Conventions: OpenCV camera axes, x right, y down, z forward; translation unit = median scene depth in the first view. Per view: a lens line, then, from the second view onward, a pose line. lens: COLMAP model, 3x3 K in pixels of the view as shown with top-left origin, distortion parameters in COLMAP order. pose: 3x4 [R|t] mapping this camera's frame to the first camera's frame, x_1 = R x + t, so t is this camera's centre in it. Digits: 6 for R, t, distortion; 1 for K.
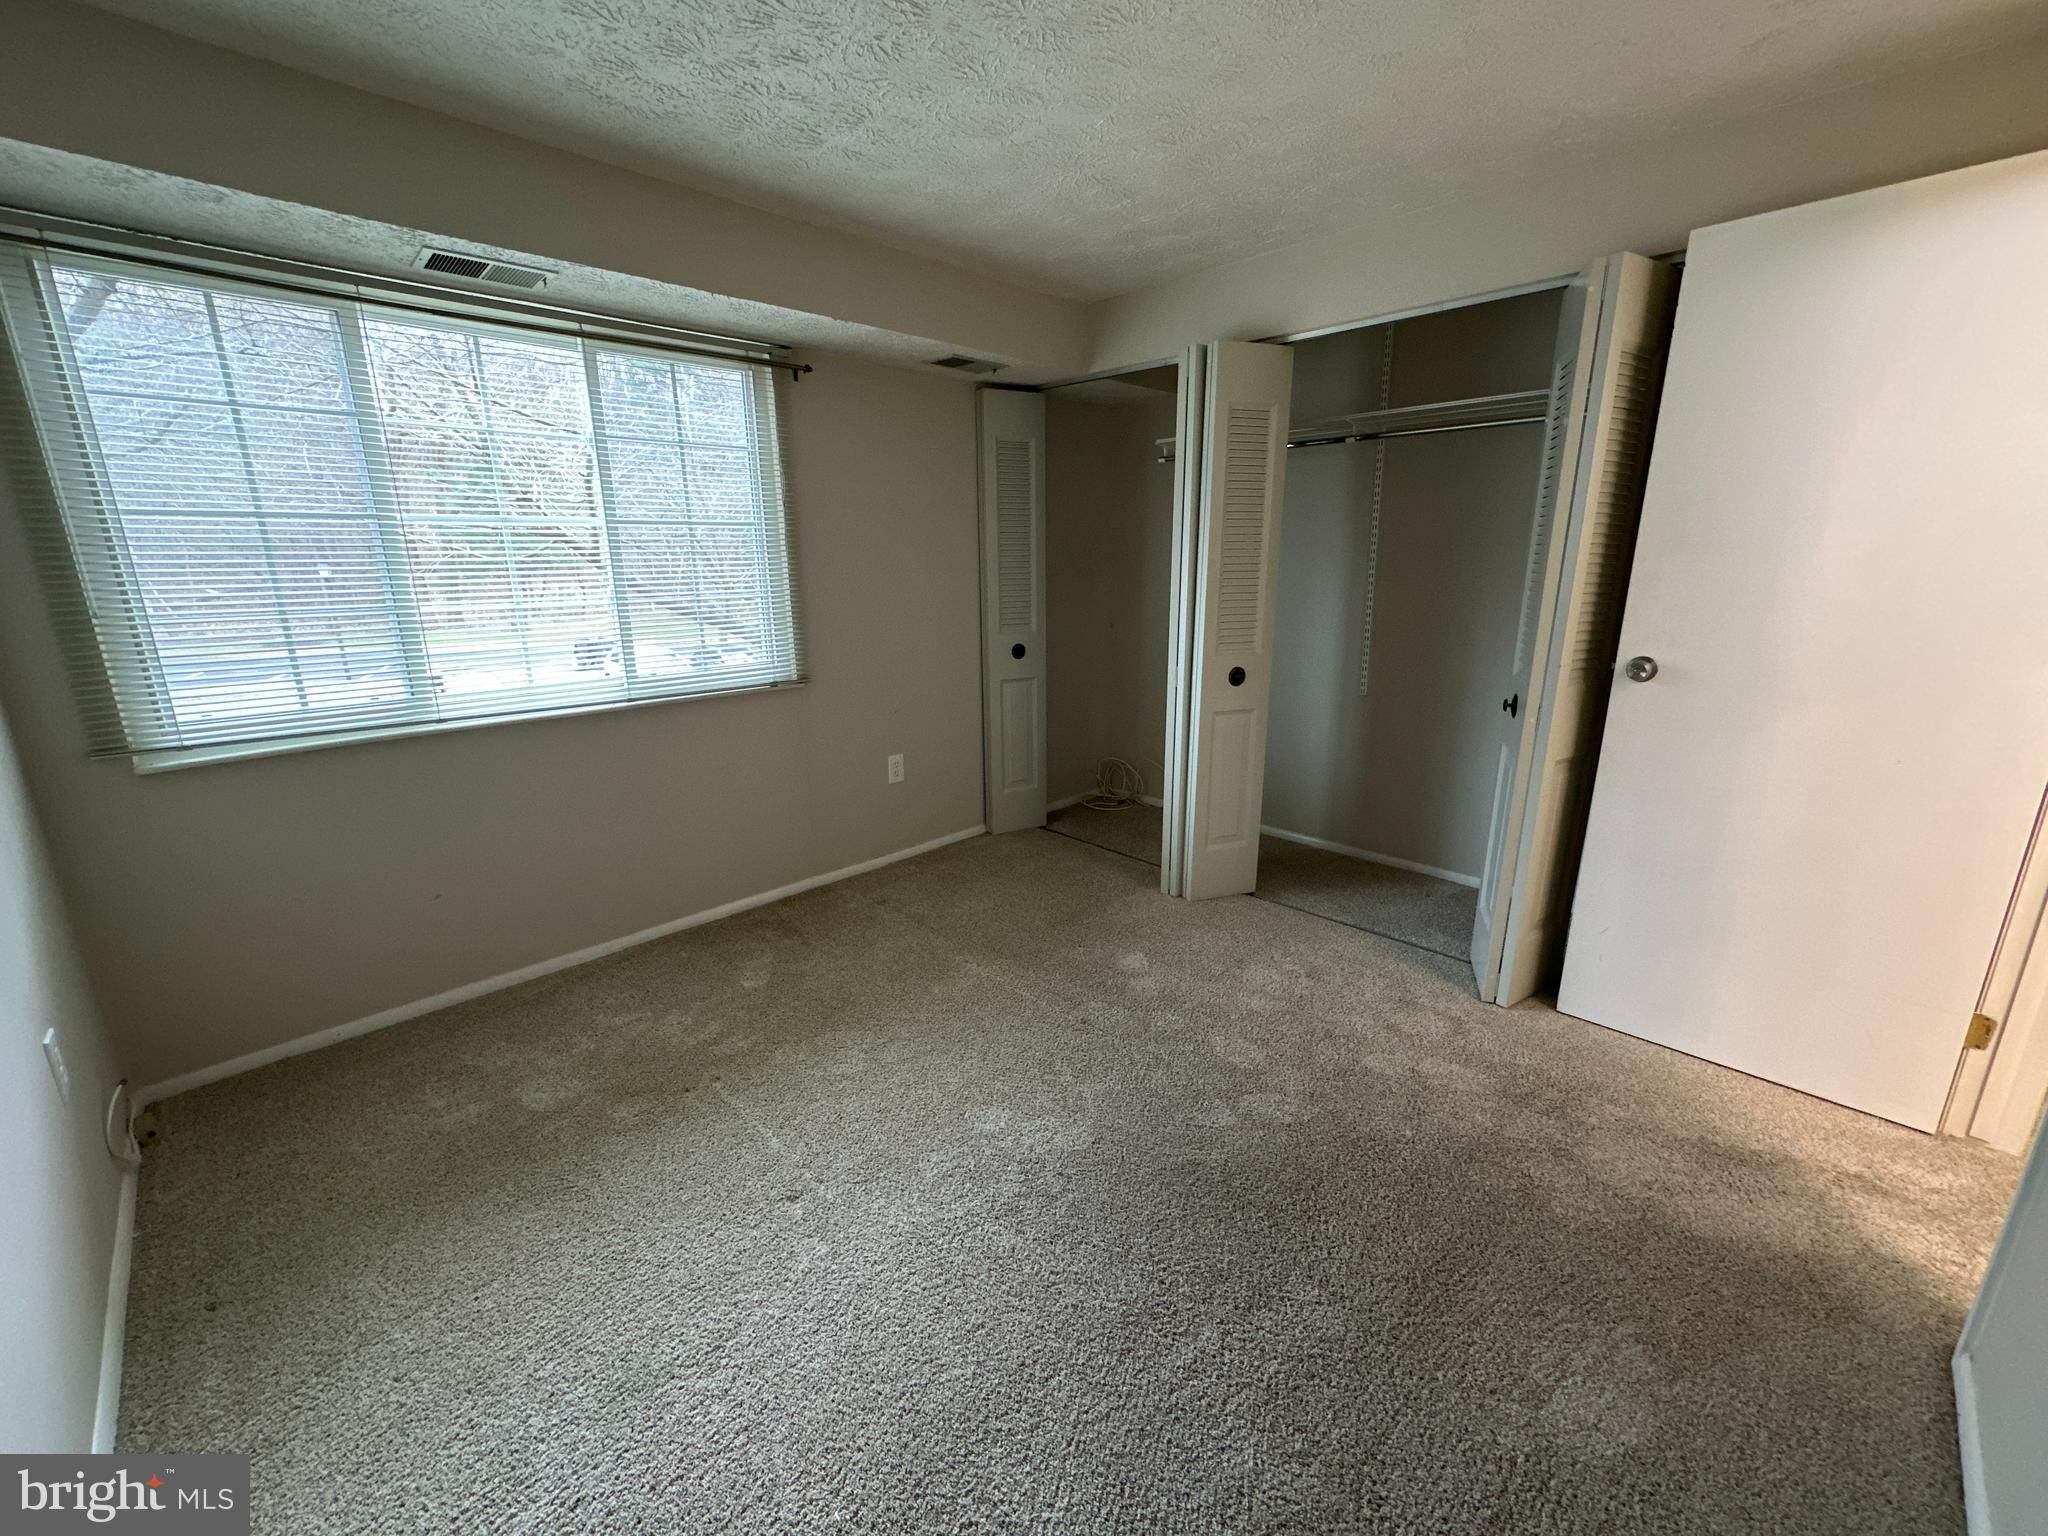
lens RADIAL K [[815.9, 0, 1024.0], [0, 815.9, 768.0], [0, 0, 1]] dist [-0.000026, 0.000099]
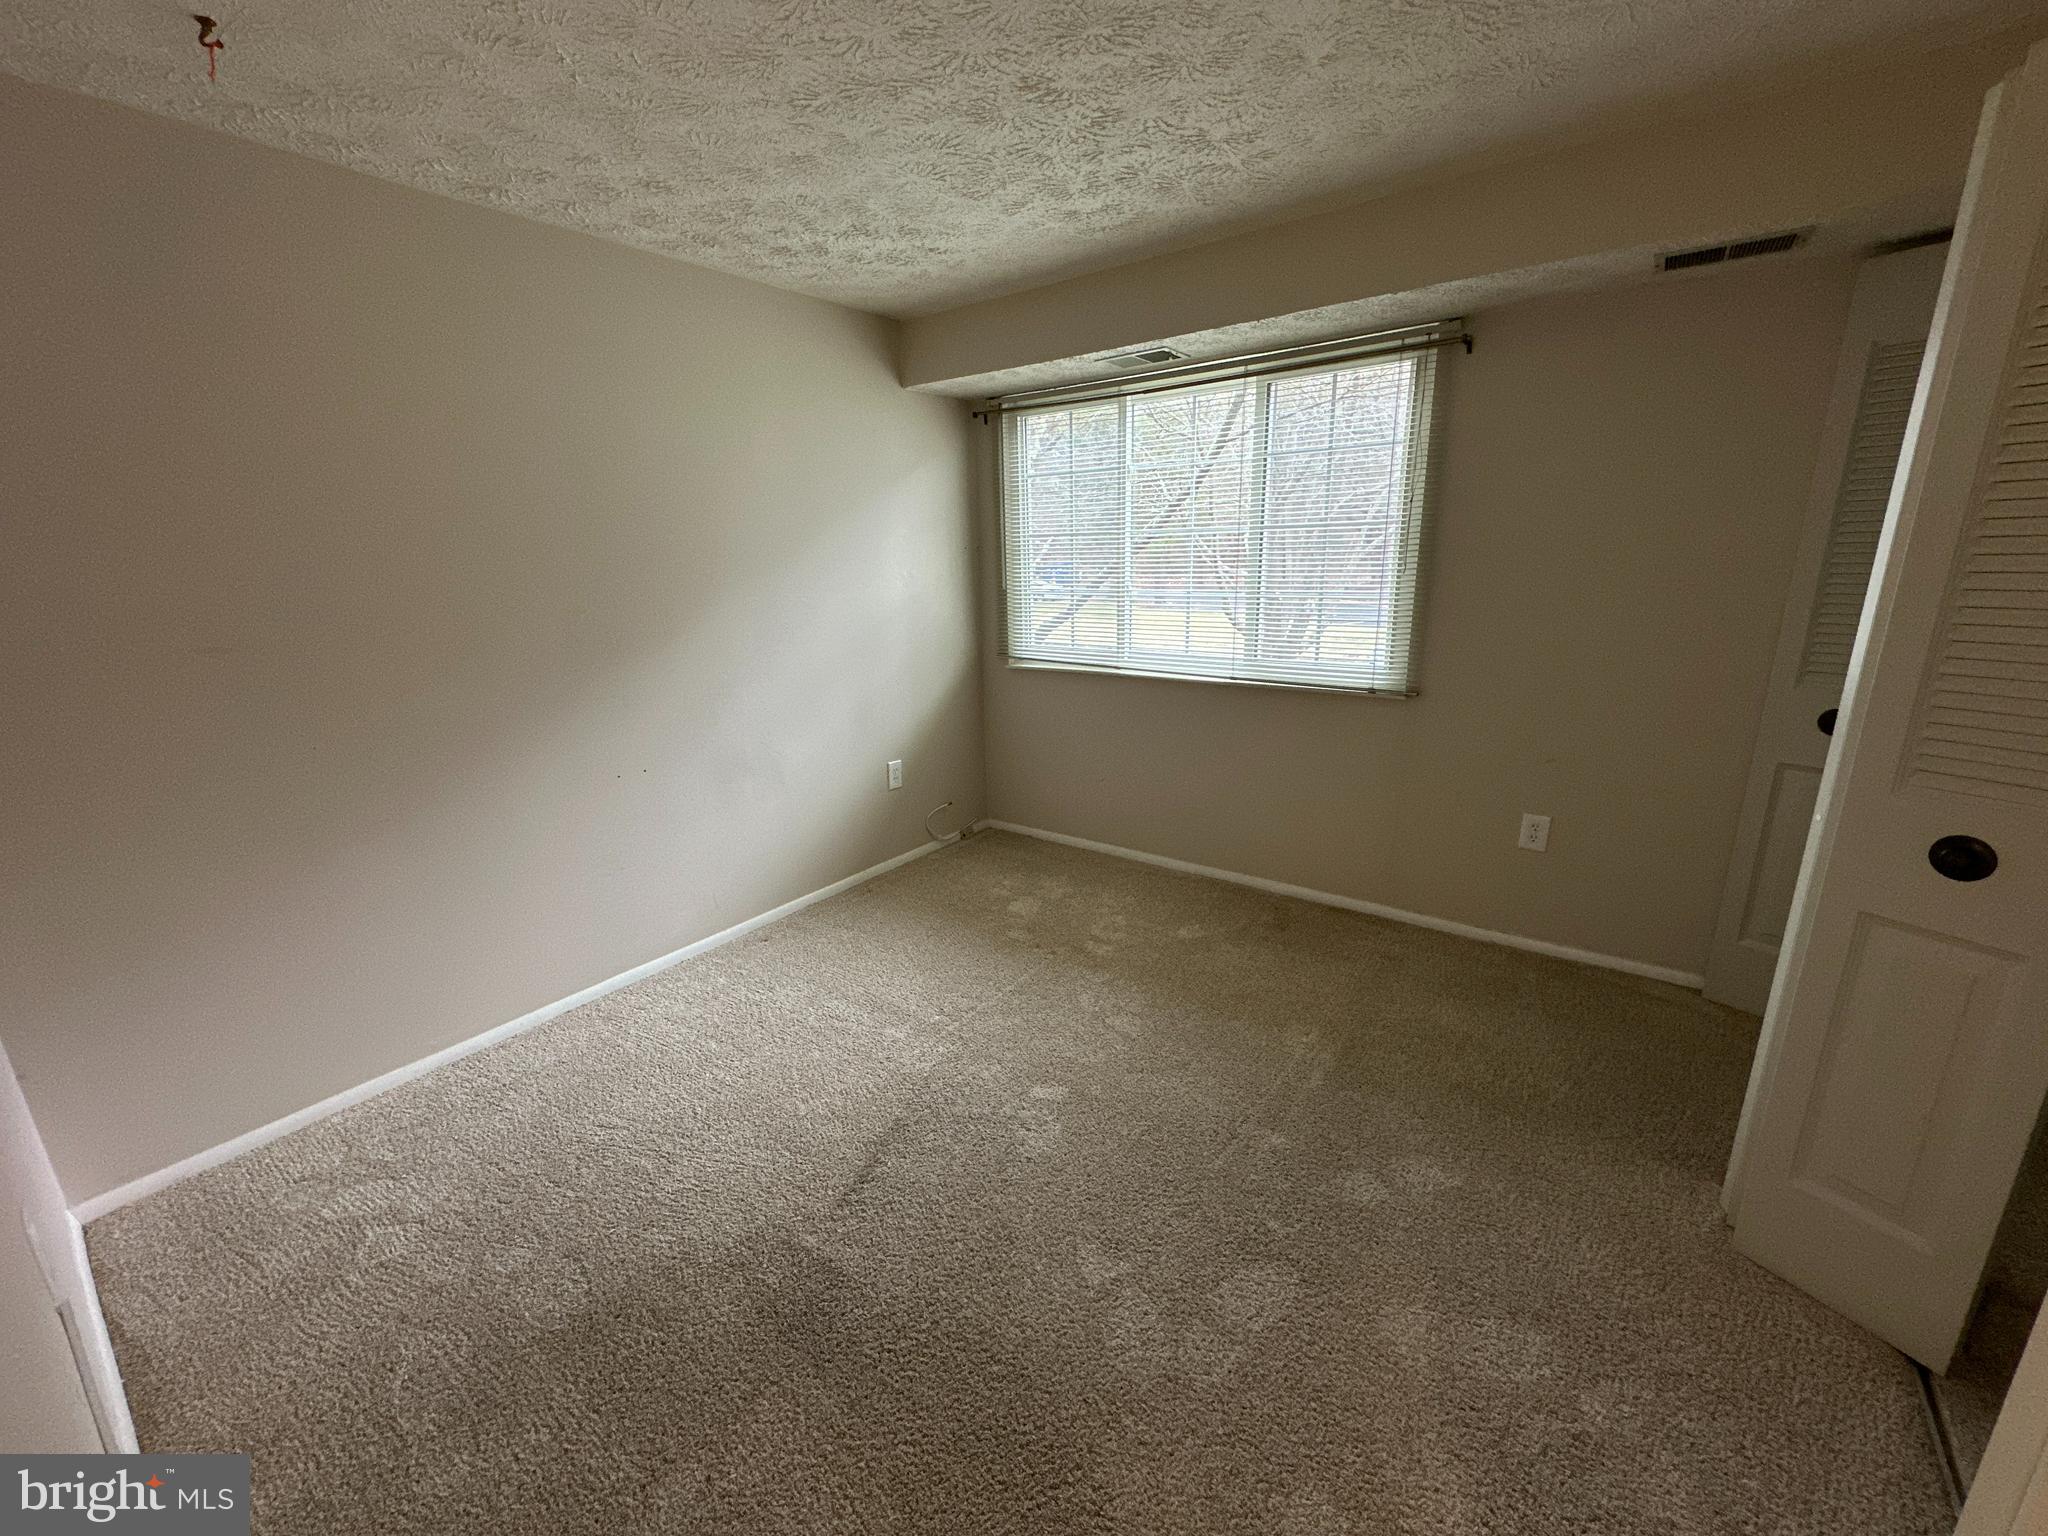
lens RADIAL K [[815.9, 0, 1024.0], [0, 815.9, 768.0], [0, 0, 1]] dist [-0.000026, 0.000099]
pose [[0.144094, 0.260422, -0.954682, 0.629718], [-0.227560, 0.947615, 0.224147, -0.152657], [0.963044, 0.184949, 0.195807, 0.483549]]
